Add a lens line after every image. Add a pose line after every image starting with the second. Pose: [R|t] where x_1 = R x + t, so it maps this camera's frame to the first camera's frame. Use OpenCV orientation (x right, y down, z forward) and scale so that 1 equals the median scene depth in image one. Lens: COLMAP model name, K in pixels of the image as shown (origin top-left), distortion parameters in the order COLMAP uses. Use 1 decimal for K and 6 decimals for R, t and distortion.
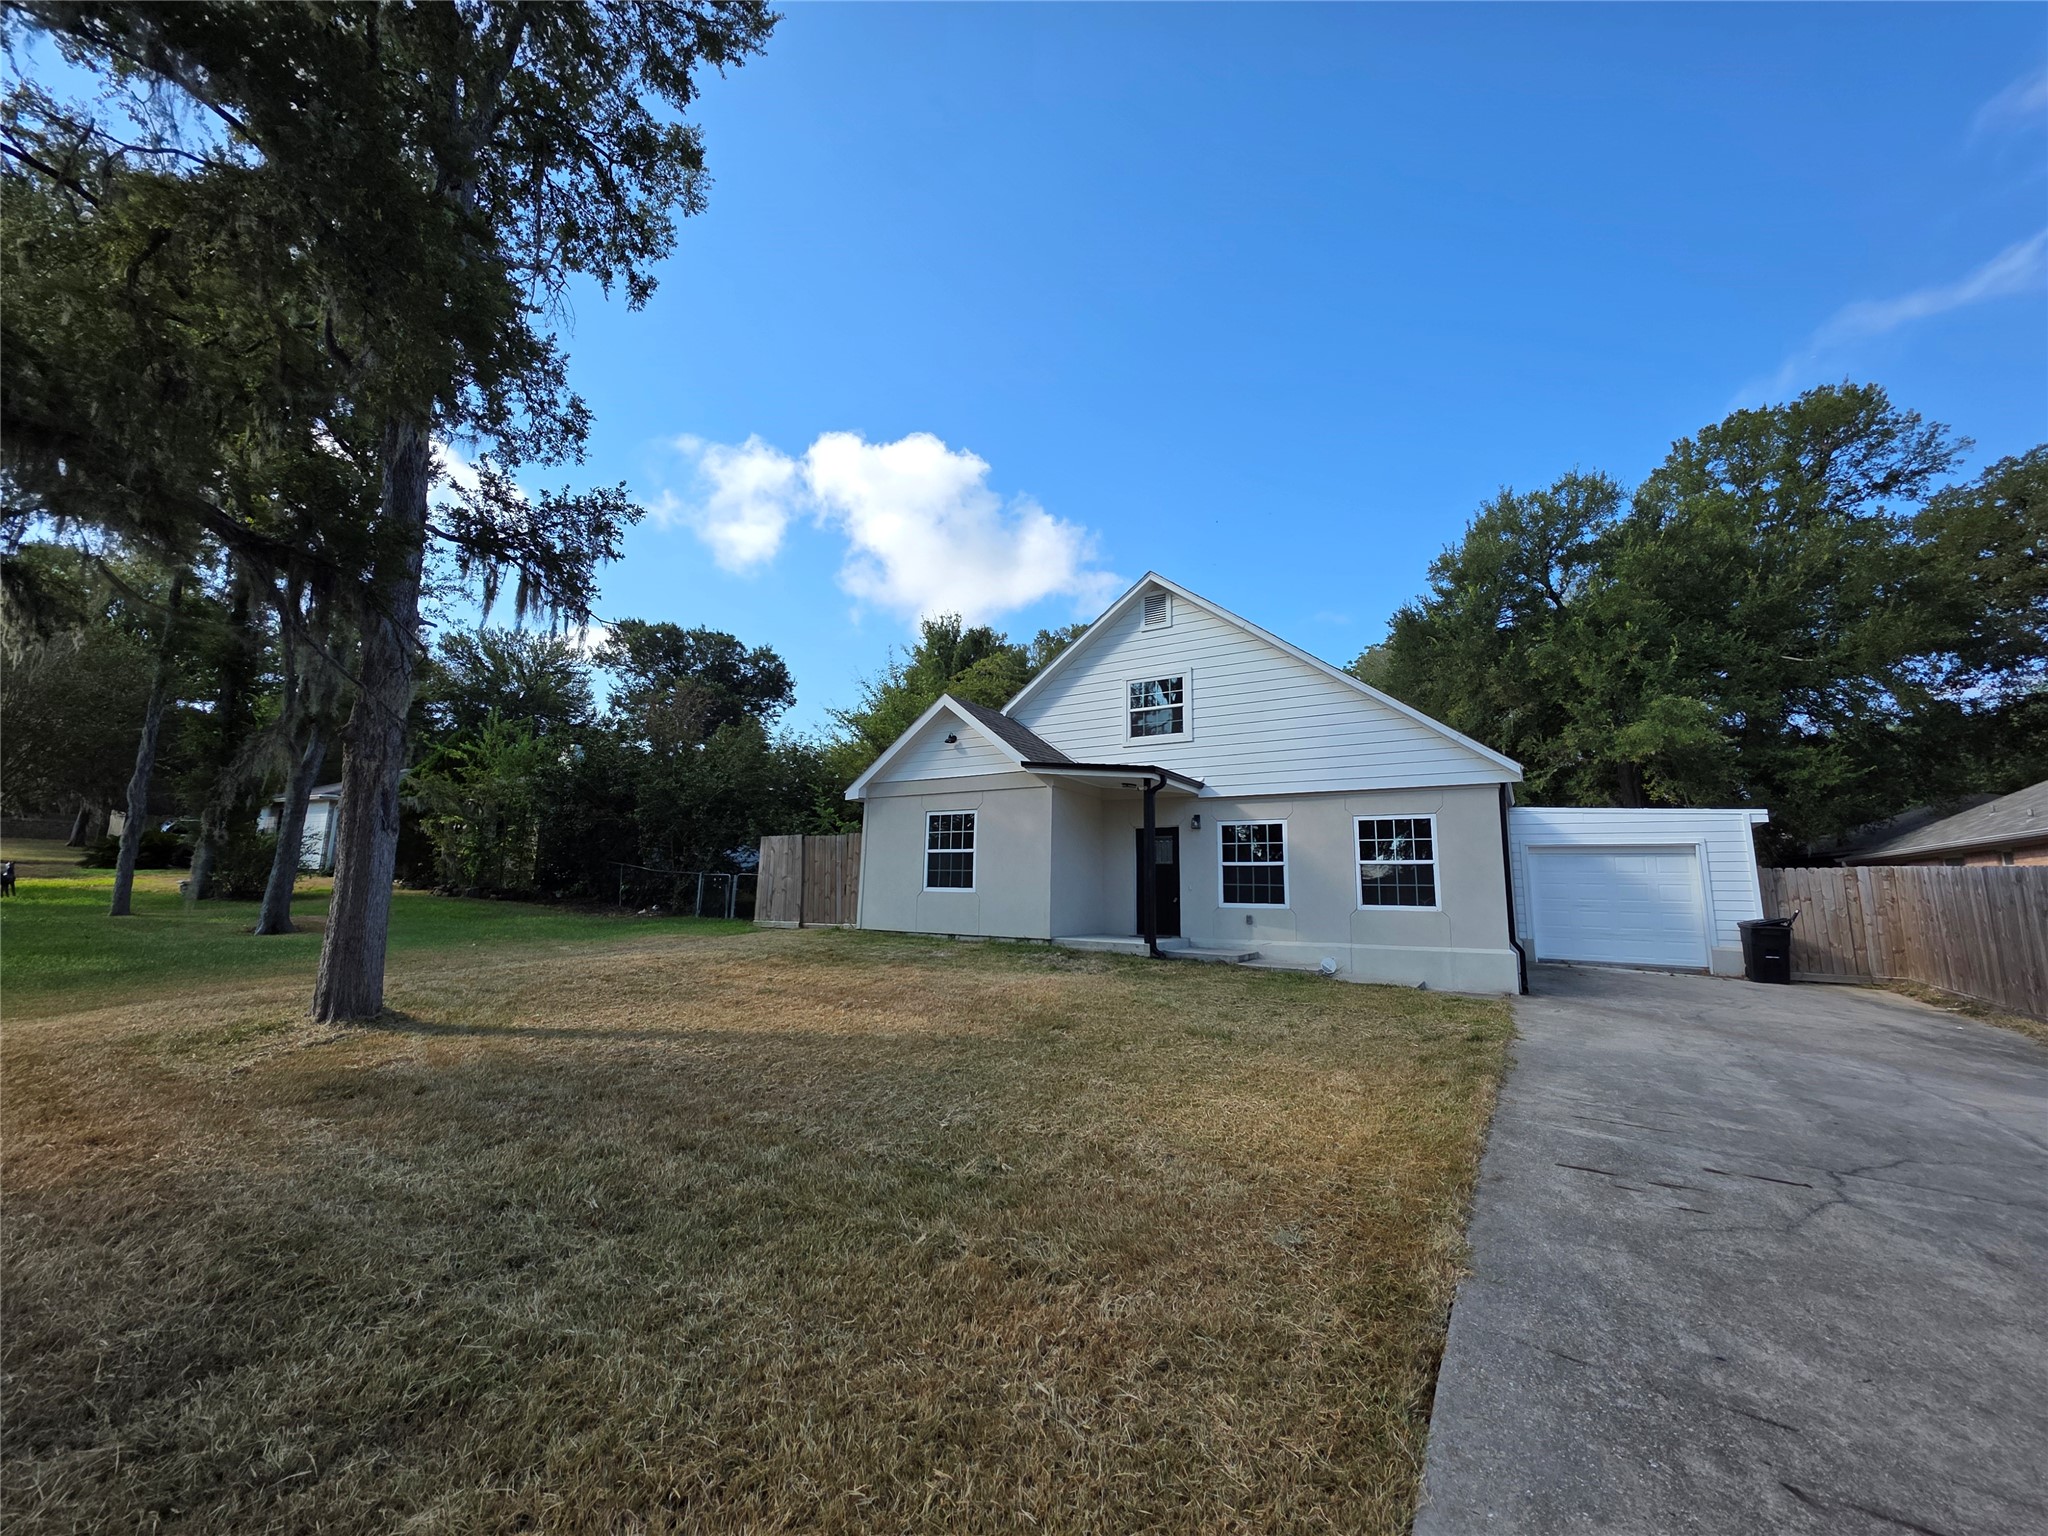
lens RADIAL K [[820.1, 0, 1008.6], [0, 820.1, 778.9], [0, 0, 1]] dist [0.004535, 0.000805]
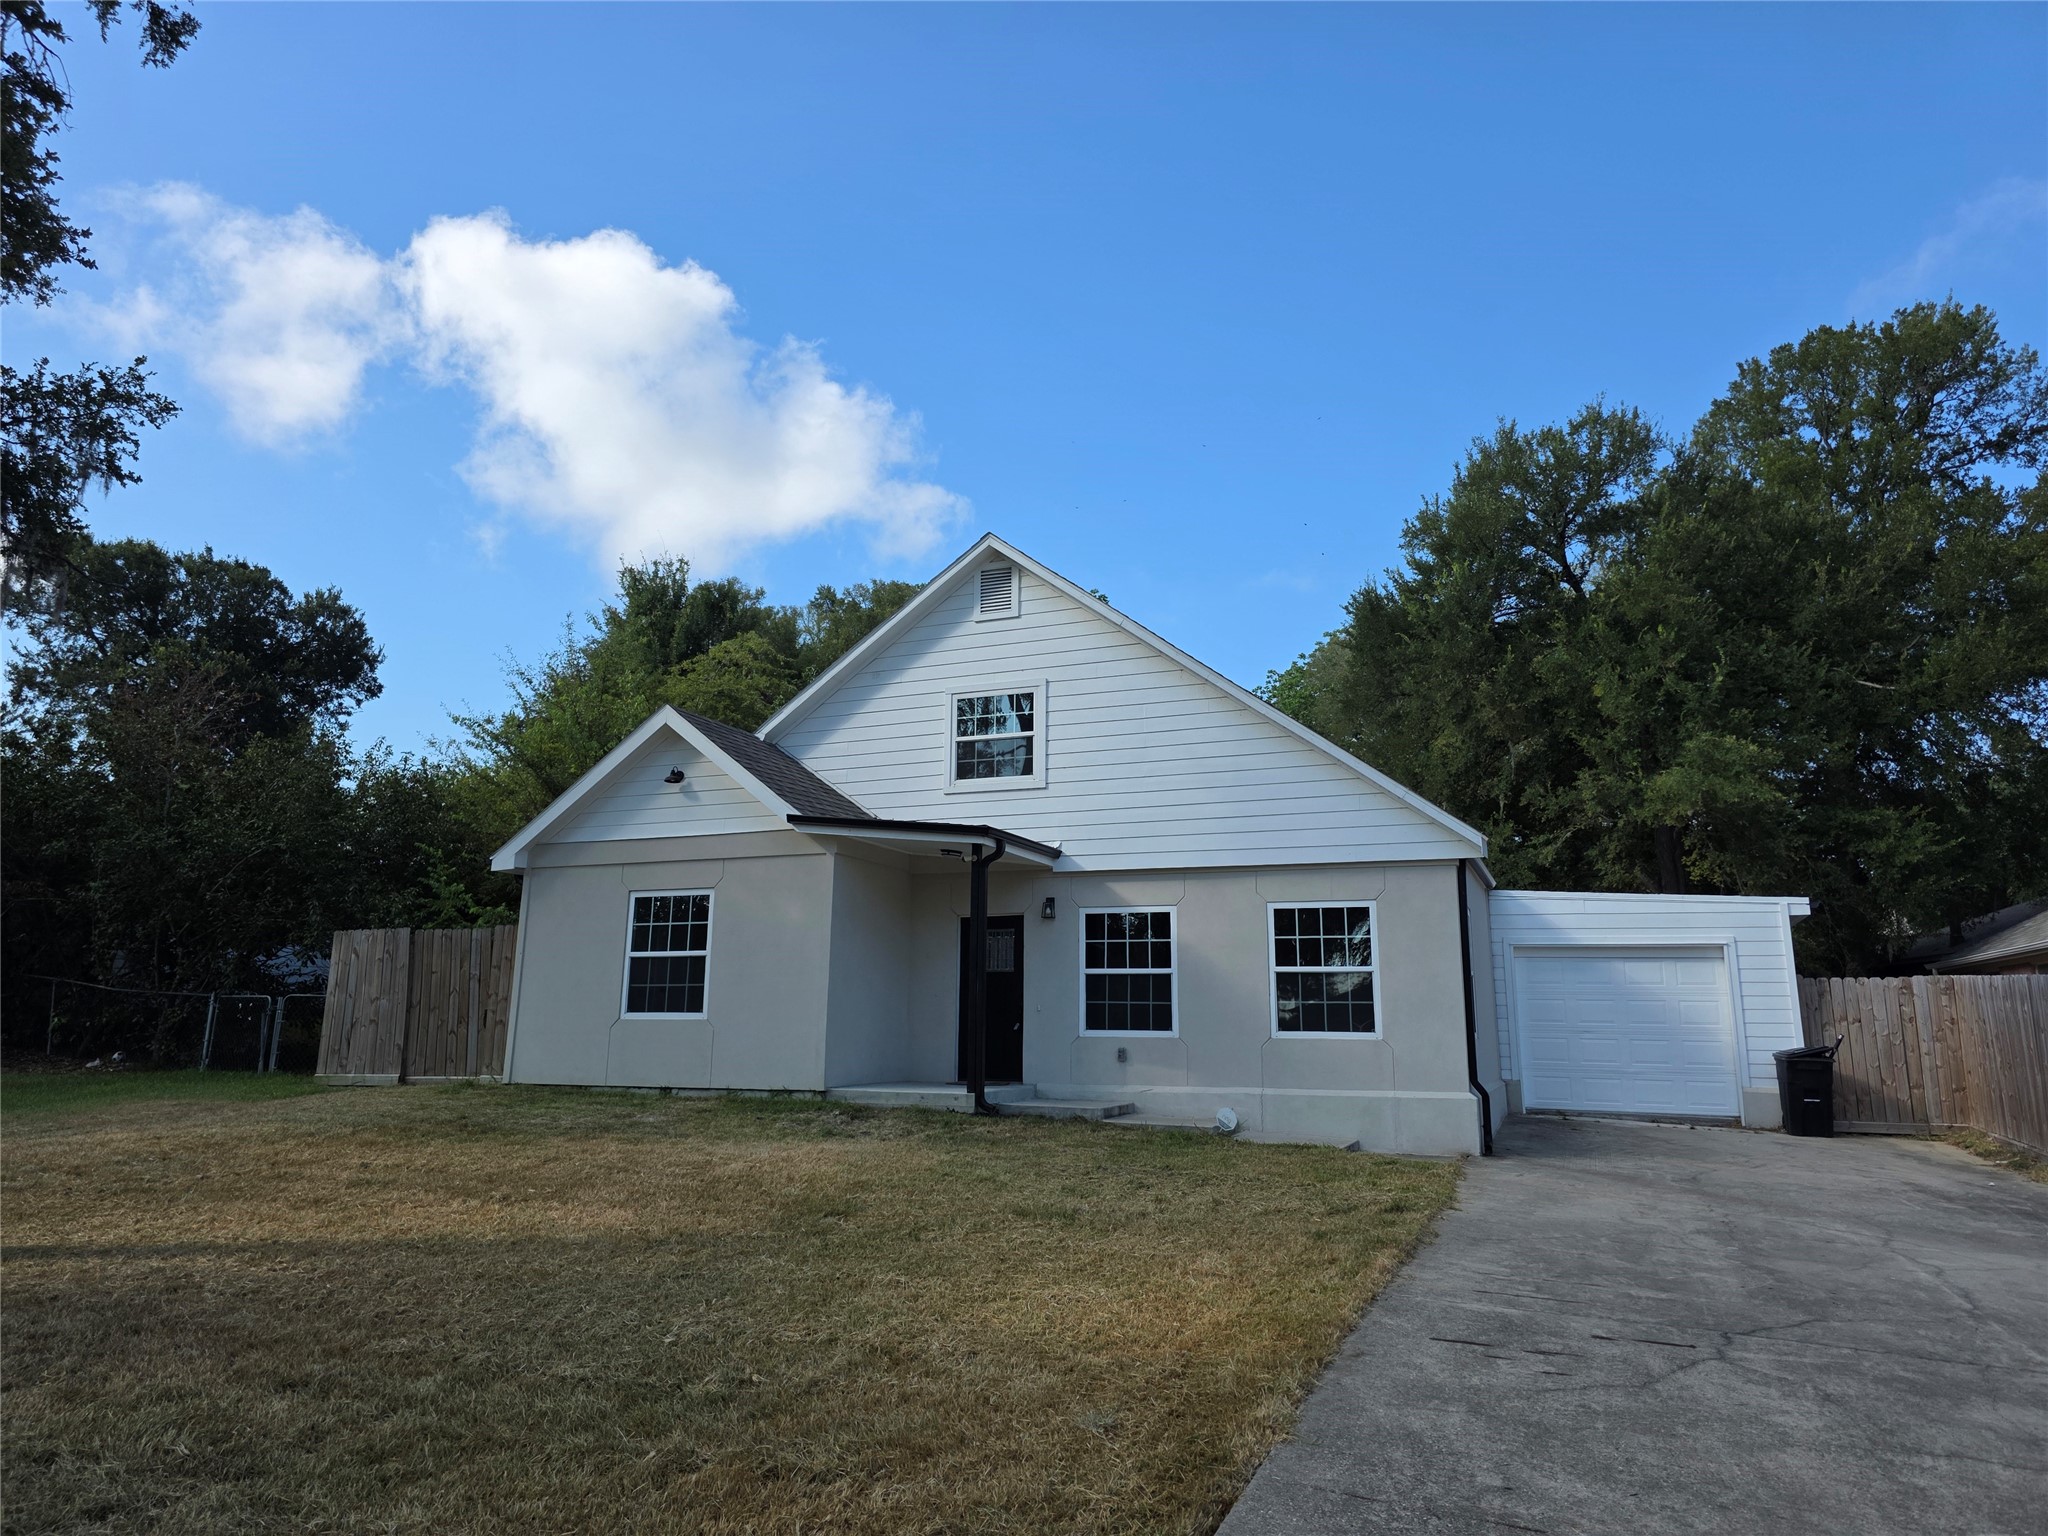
lens RADIAL K [[1403.0, 0, 1027.6], [0, 1403.0, 756.4], [0, 0, 1]] dist [0.054190, -0.028128]
pose [[0.981887, 0.025445, 0.187752, -0.006641], [-0.016290, 0.998609, -0.050144, -0.014219], [-0.188767, 0.046177, 0.980936, -0.126294]]
